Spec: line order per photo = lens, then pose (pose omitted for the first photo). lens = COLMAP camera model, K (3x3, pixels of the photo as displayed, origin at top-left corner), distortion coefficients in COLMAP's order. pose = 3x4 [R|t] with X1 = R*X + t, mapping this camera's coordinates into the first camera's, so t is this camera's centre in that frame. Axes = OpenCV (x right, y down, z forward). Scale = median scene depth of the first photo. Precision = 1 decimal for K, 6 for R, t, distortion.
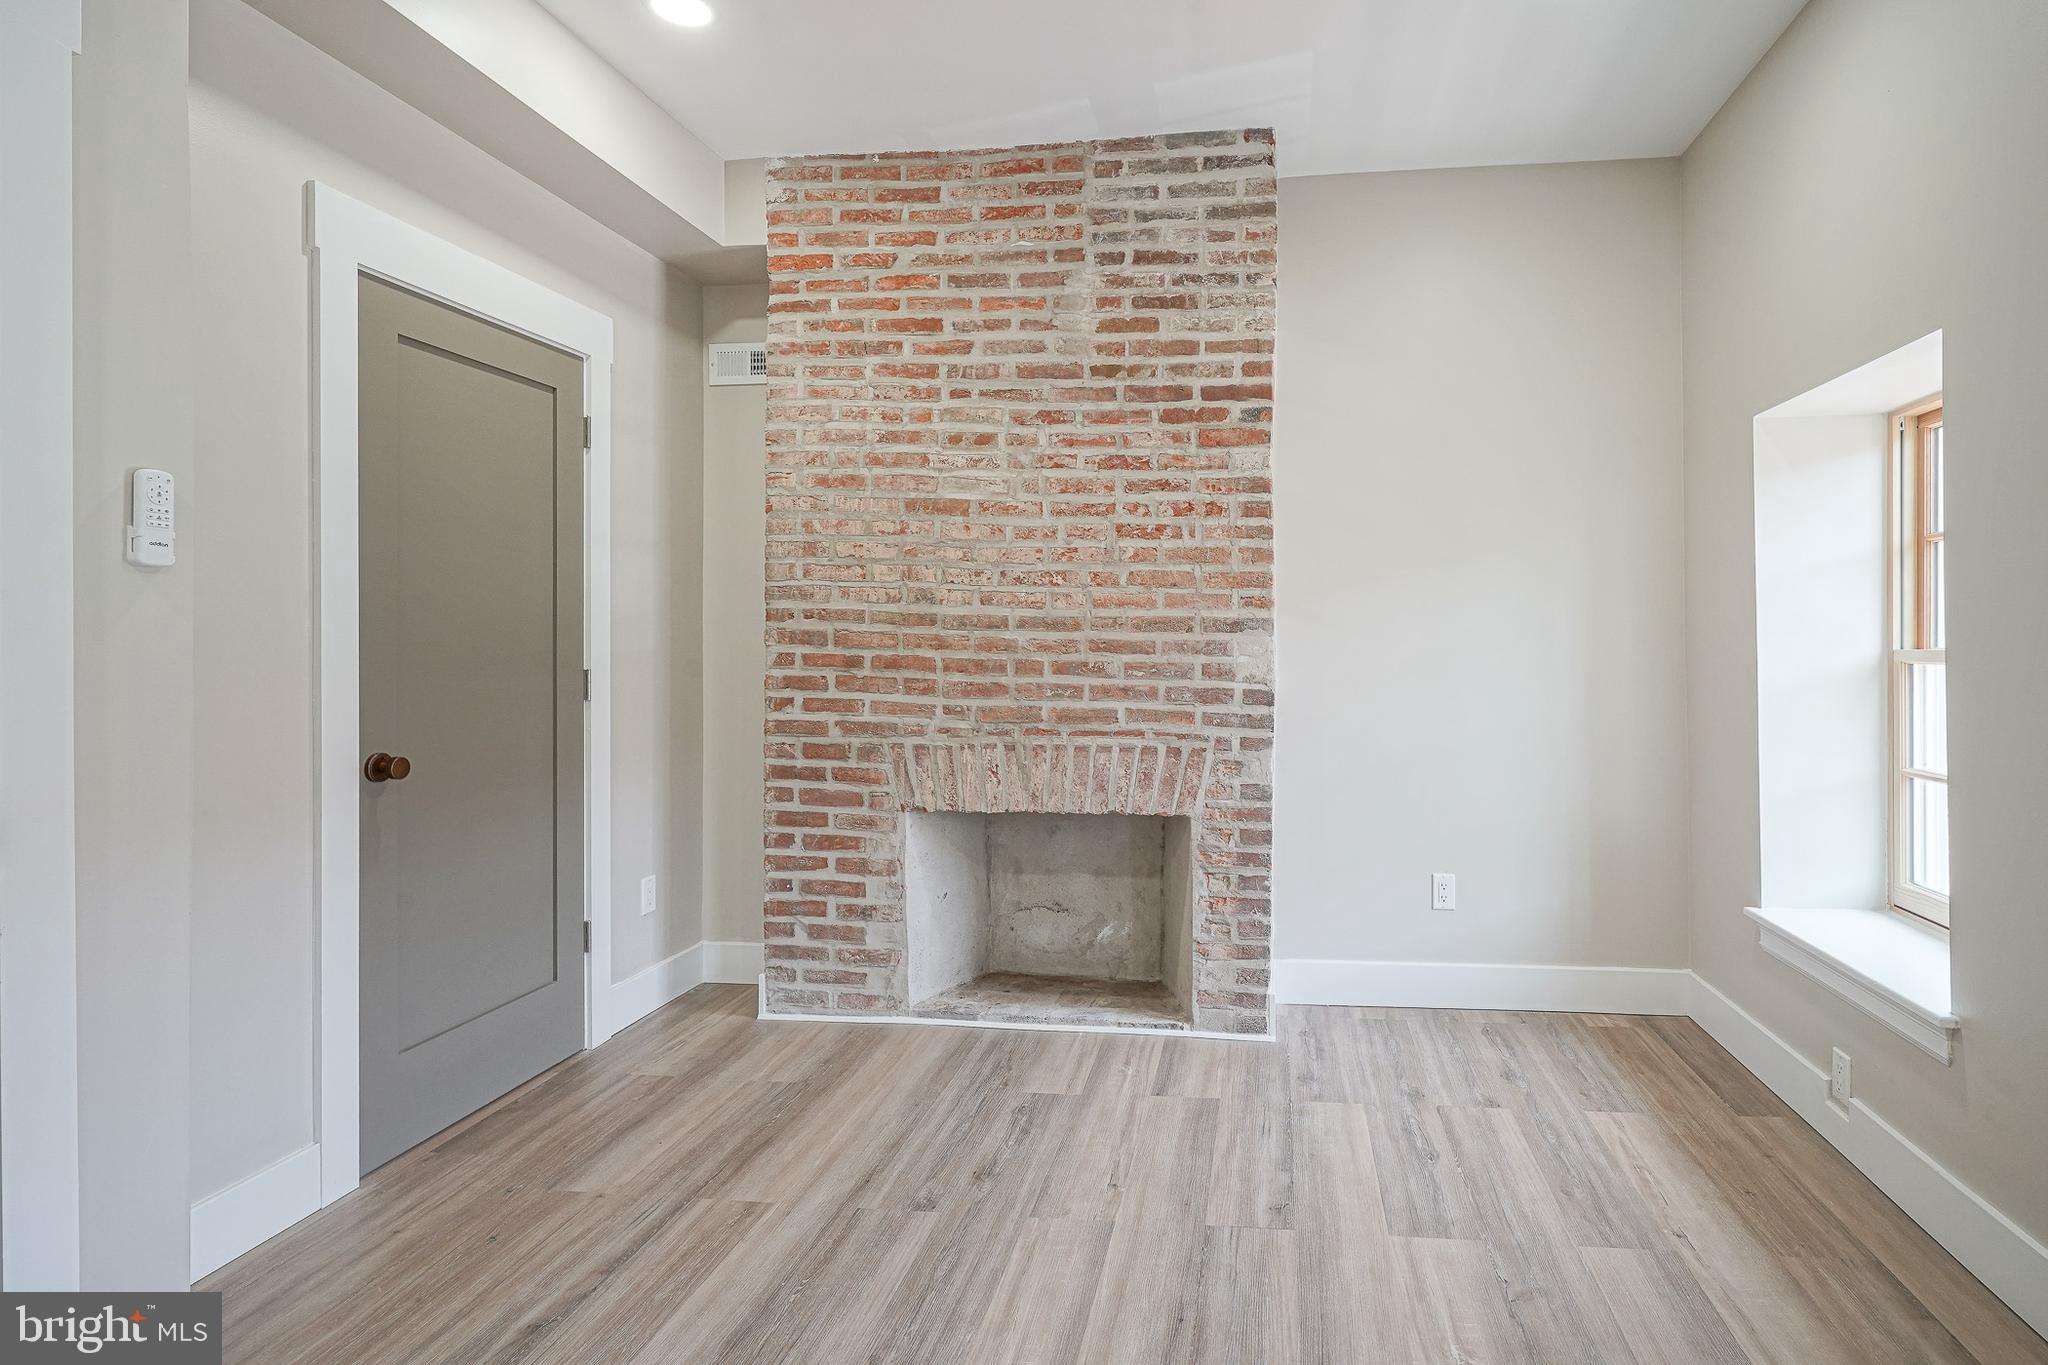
lens RADIAL K [[952.2, 0, 1026.0], [0, 952.2, 628.8], [0, 0, 1]] dist [-0.000848, 0.000697]
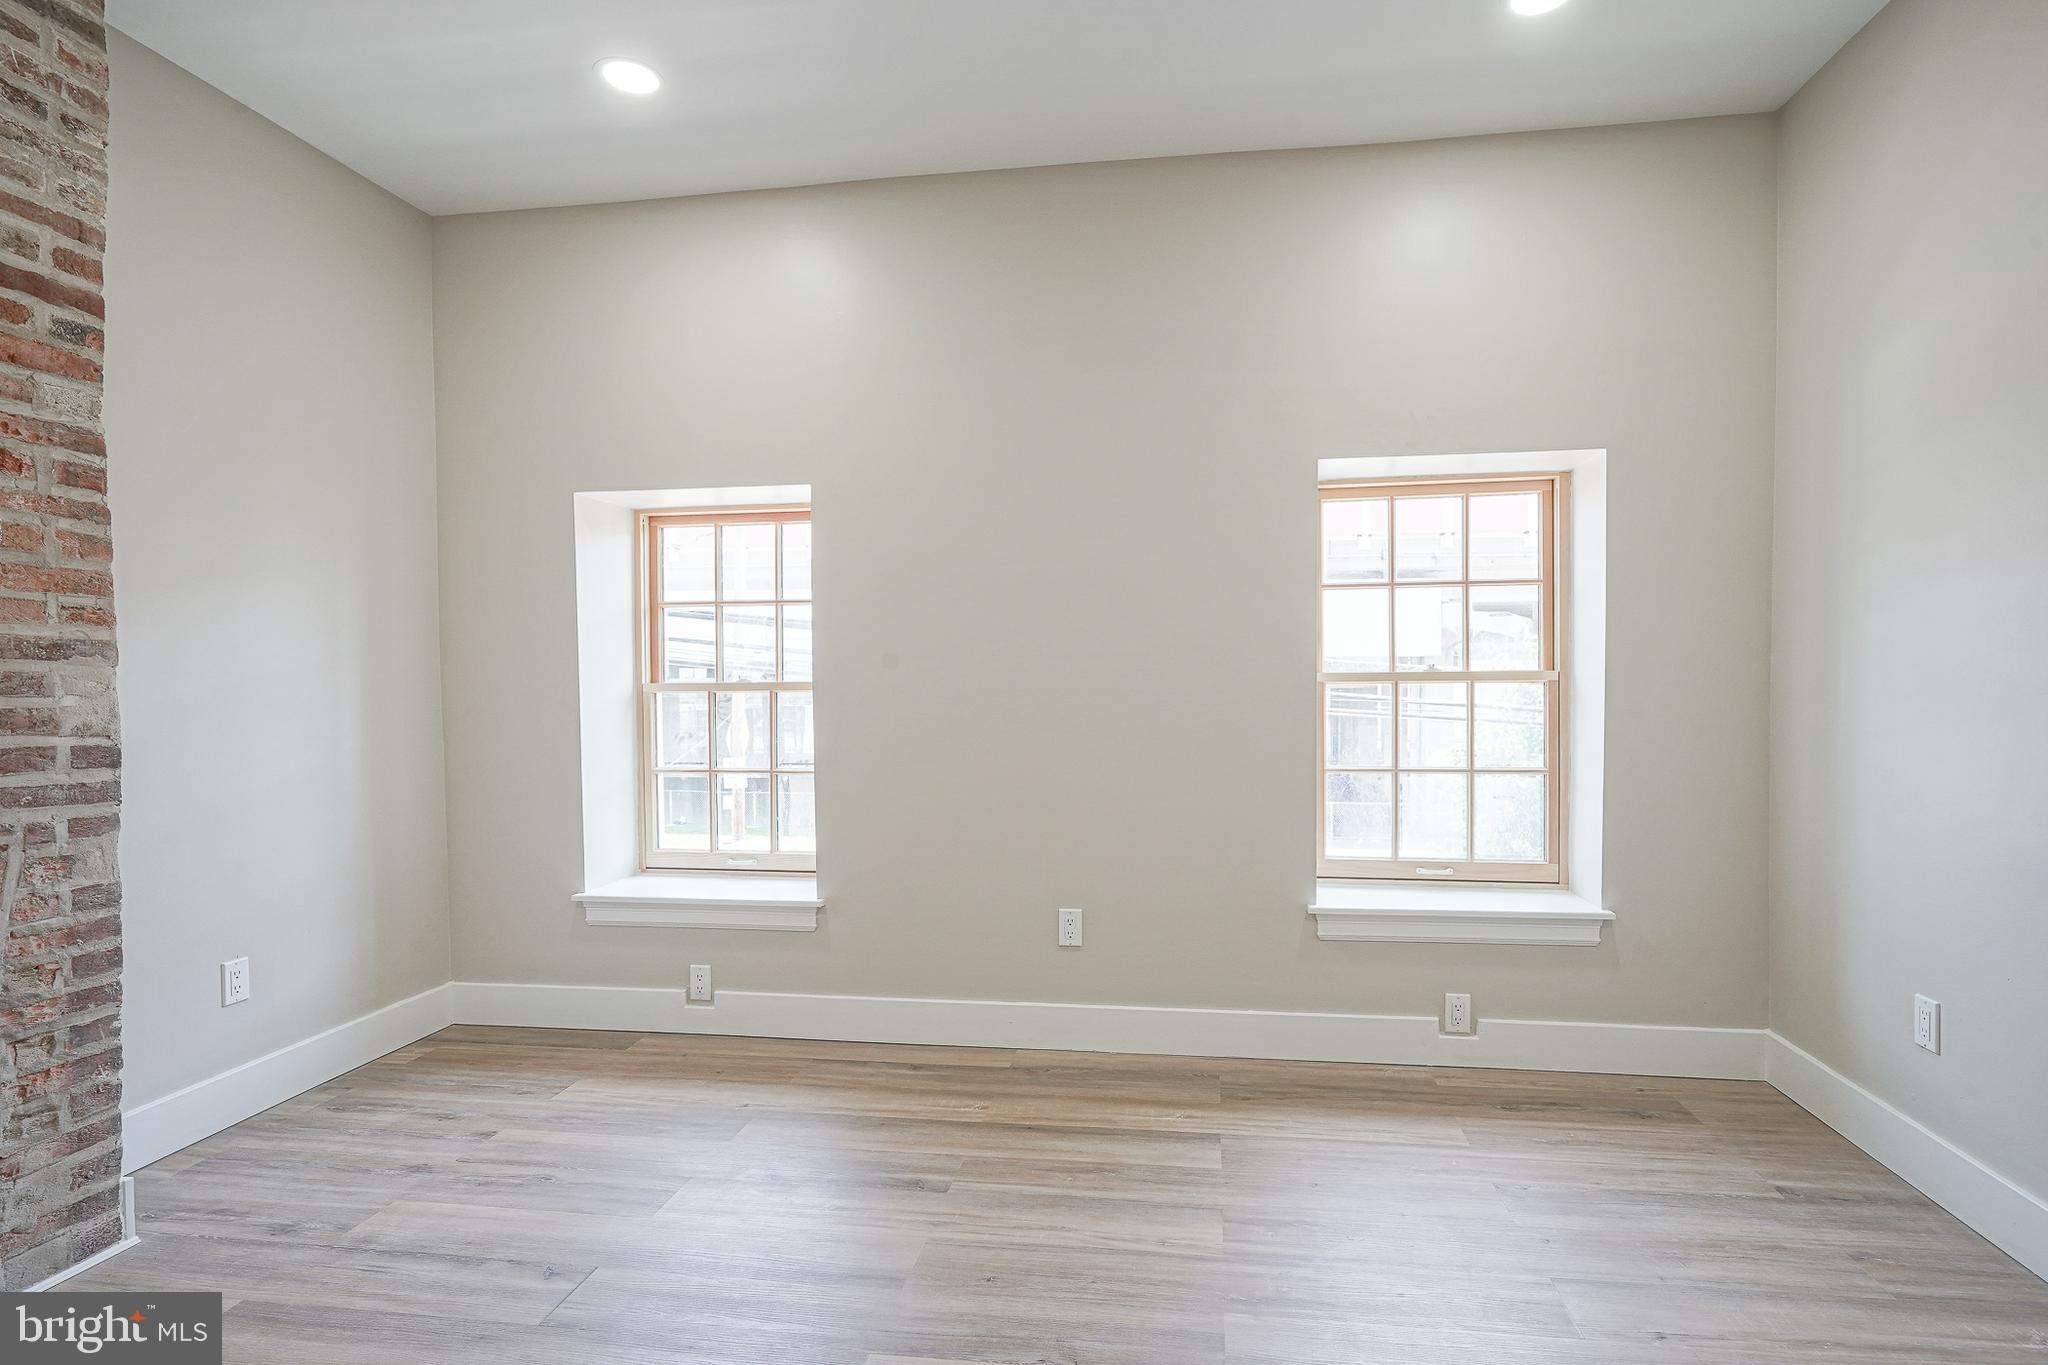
lens RADIAL K [[1013.9, 0, 1023.4], [0, 1013.9, 695.4], [0, 0, 1]] dist [0.000298, 0.001958]
pose [[0.069522, -0.011351, 0.997516, -0.429325], [-0.010167, 0.999875, 0.012086, 0.012874], [-0.997529, -0.010982, 0.069398, 0.291822]]
